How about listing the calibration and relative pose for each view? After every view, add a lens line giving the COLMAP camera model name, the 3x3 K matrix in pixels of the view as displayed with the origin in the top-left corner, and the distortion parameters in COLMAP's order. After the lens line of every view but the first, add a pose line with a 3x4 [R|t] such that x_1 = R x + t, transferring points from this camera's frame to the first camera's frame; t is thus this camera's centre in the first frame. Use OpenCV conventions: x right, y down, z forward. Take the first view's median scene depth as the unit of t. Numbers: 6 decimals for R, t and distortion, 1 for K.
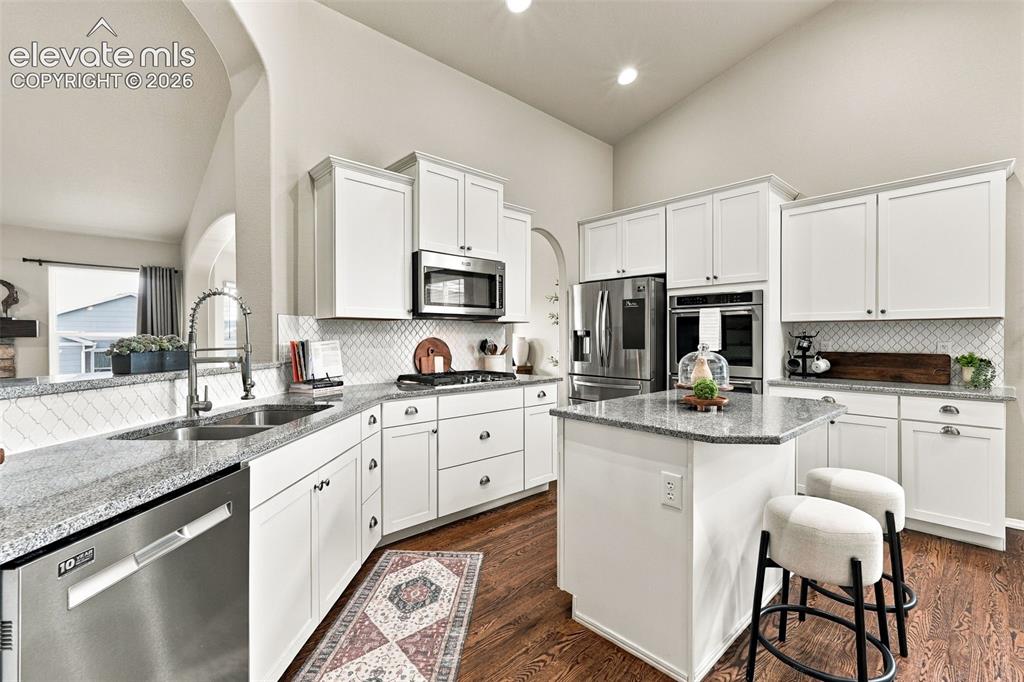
lens RADIAL K [[441.8, 0, 512.0], [0, 441.8, 341.0], [0, 0, 1]] dist [-0.001667, -0.000186]
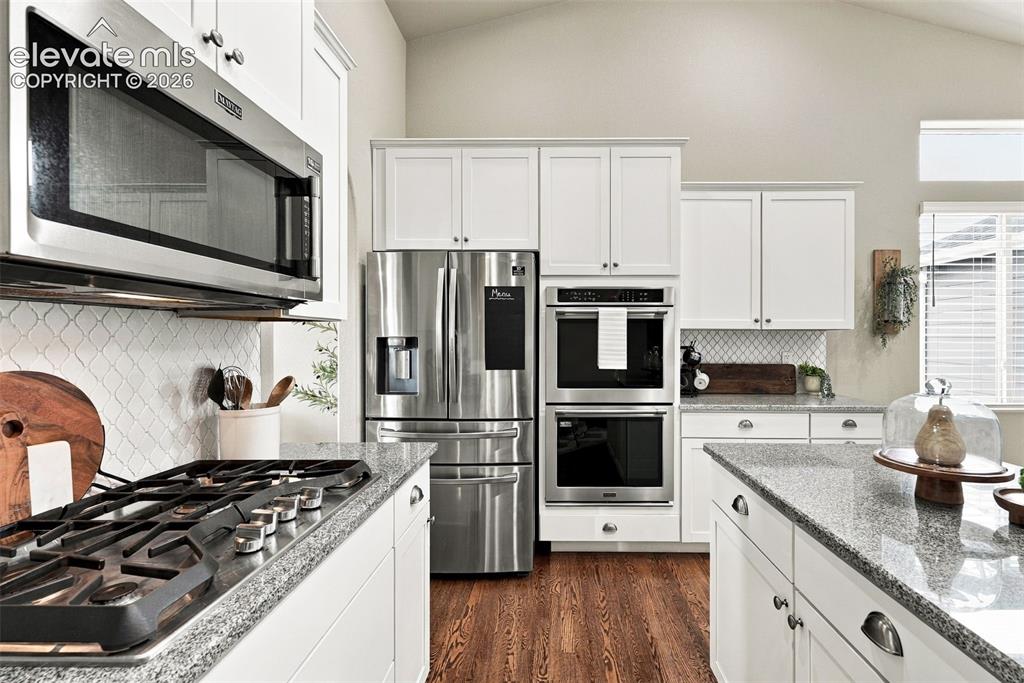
lens RADIAL K [[441.8, 0, 512.0], [0, 441.8, 341.5], [0, 0, 1]] dist [-0.001667, -0.000186]
pose [[0.689298, -0.005814, 0.724454, -0.166248], [0.006057, 0.999979, 0.002262, -0.023665], [-0.724452, 0.002829, 0.689319, 0.627709]]
